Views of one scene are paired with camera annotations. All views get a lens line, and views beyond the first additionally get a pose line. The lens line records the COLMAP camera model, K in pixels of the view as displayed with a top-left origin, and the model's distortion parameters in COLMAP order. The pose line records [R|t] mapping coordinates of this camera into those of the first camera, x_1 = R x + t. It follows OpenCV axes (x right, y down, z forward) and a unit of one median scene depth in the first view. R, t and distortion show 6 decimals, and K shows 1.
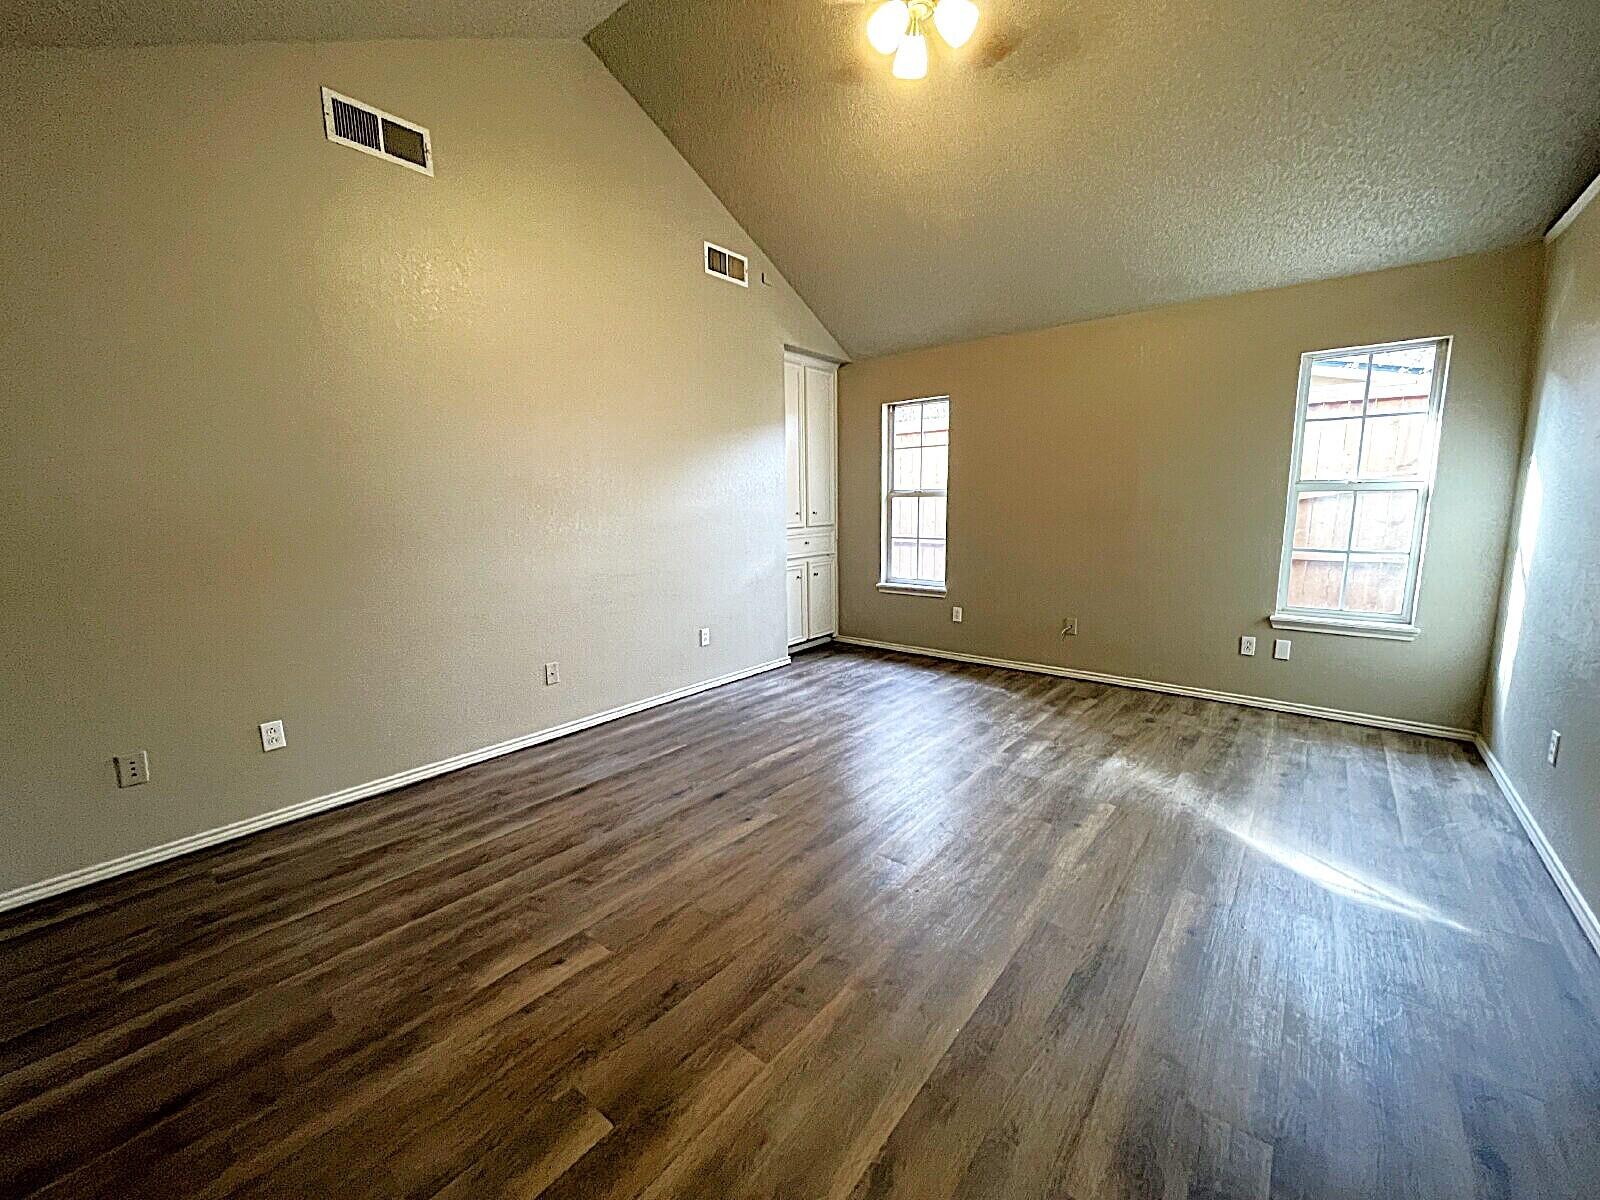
lens RADIAL K [[646.9, 0, 799.2], [0, 646.9, 600.1], [0, 0, 1]] dist [0.001458, 0.000164]
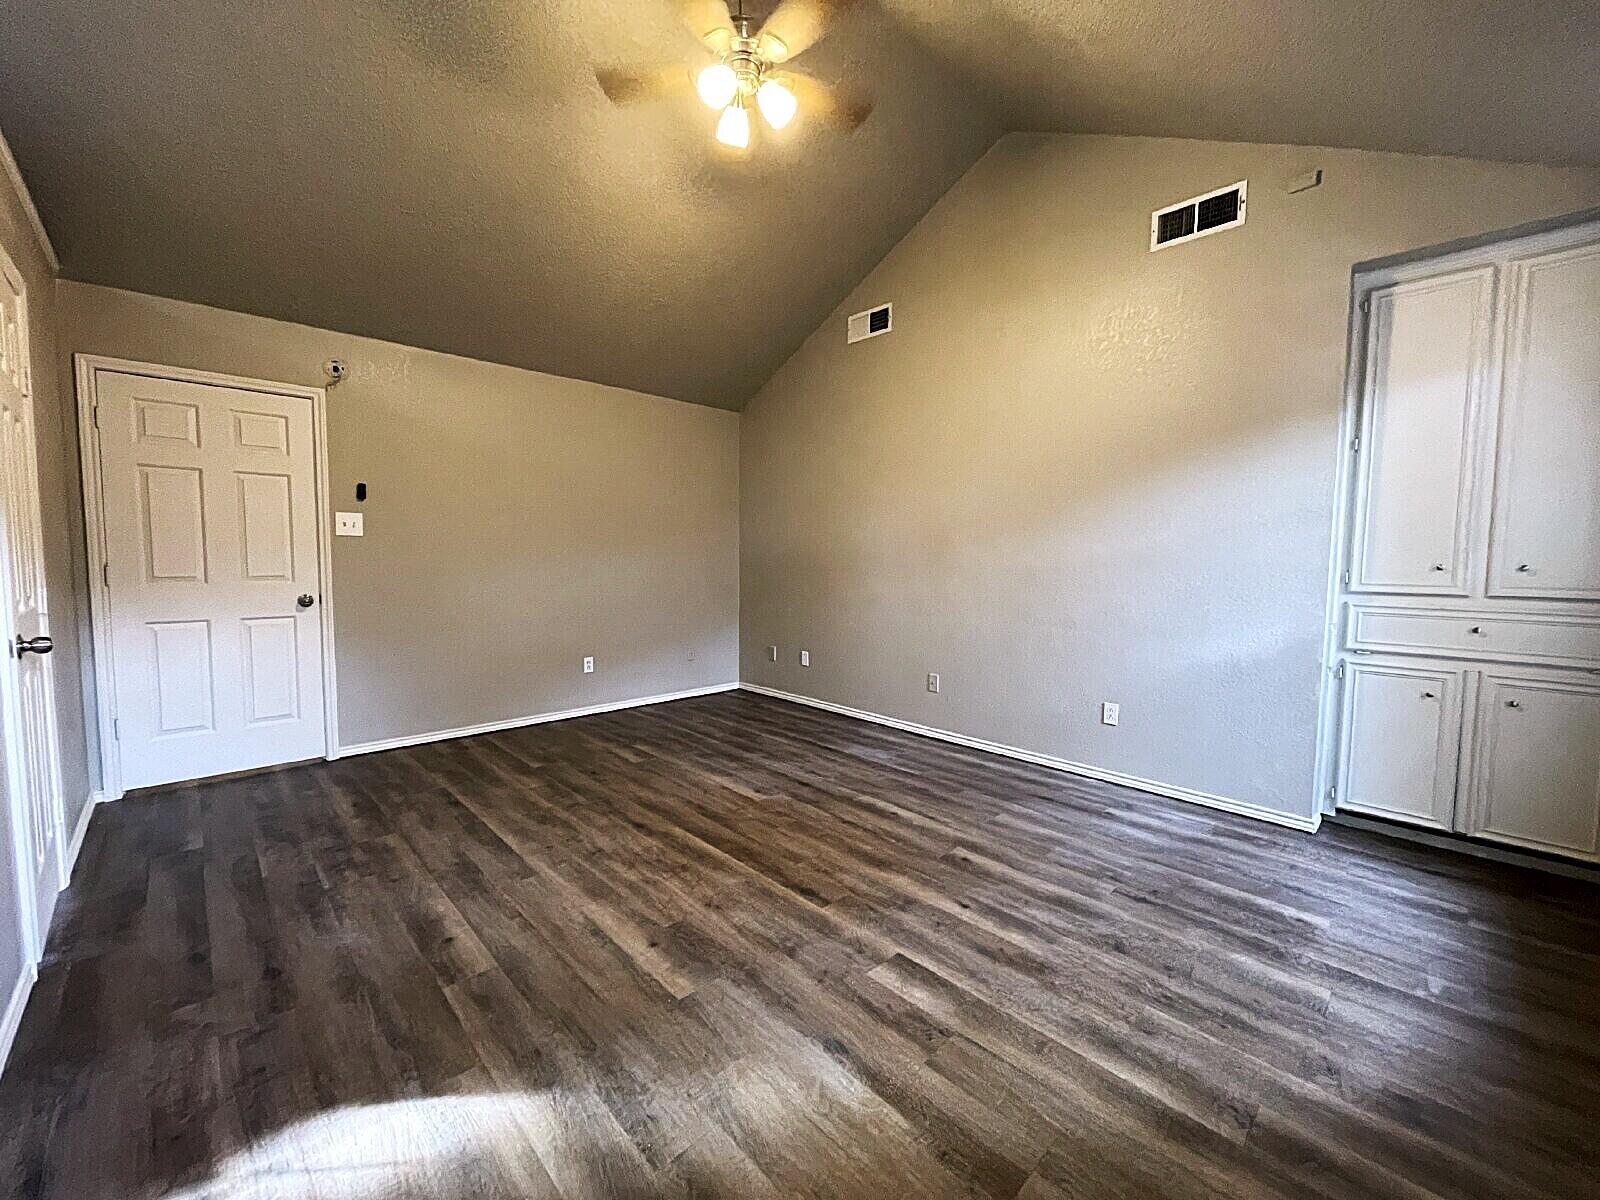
lens RADIAL K [[646.9, 0, 799.2], [0, 646.9, 600.1], [0, 0, 1]] dist [0.001458, 0.000164]
pose [[-0.123861, 0.085058, -0.988647, 0.764561], [-0.160320, 0.981515, 0.104530, -0.114608], [0.979263, 0.171448, -0.107935, 0.790278]]
